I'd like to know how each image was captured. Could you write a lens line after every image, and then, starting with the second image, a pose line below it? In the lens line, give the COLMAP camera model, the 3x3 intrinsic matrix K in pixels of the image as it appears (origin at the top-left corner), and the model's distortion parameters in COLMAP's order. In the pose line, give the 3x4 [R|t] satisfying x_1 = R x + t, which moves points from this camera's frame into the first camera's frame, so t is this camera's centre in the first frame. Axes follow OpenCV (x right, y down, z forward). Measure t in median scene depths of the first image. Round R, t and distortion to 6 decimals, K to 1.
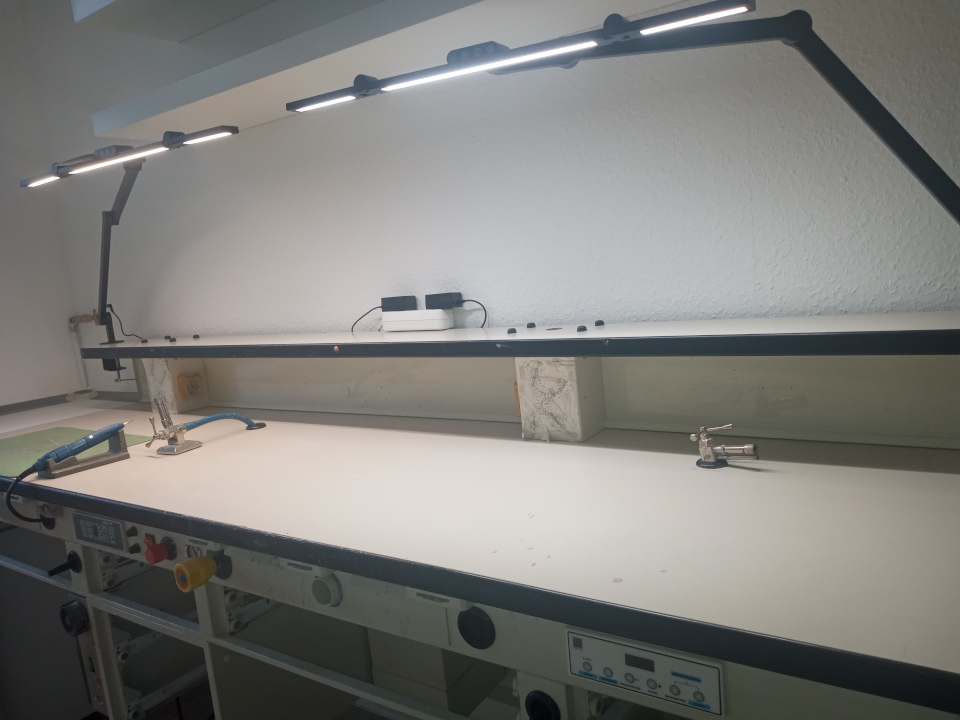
lens RADIAL K [[715.5, 0, 477.2], [0, 715.5, 361.8], [0, 0, 1]] dist [-0.027170, -0.010107]
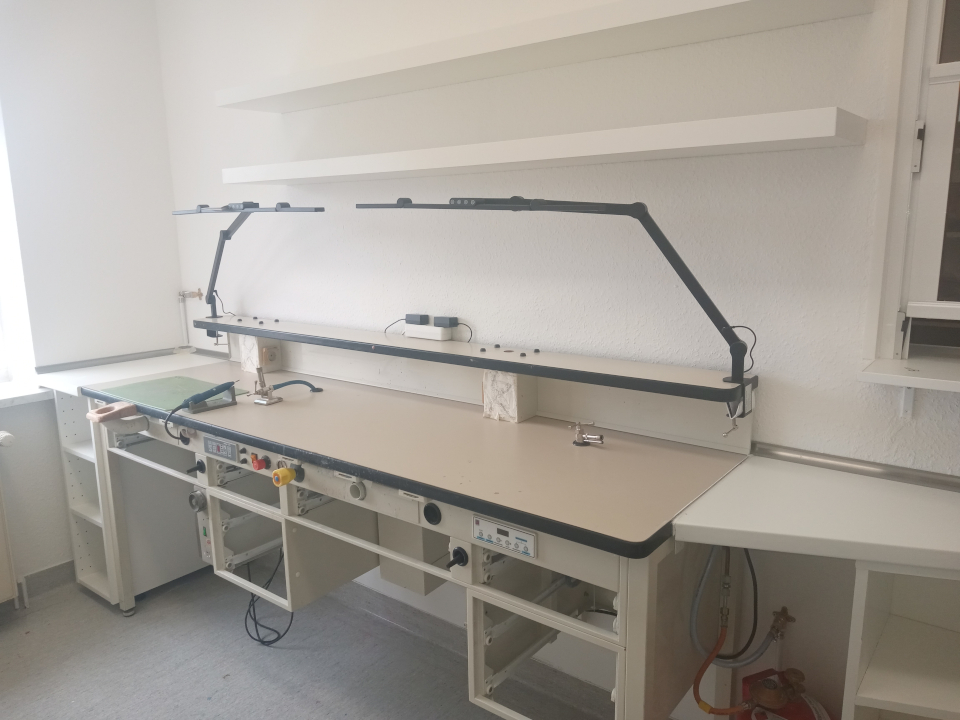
lens RADIAL K [[715.5, 0, 481.8], [0, 715.5, 358.8], [0, 0, 1]] dist [-0.027170, -0.010107]
pose [[0.994993, 0.092536, -0.037767, 0.110535], [-0.090440, 0.994444, 0.053877, -0.111928], [0.042543, -0.050191, 0.997833, -0.613946]]
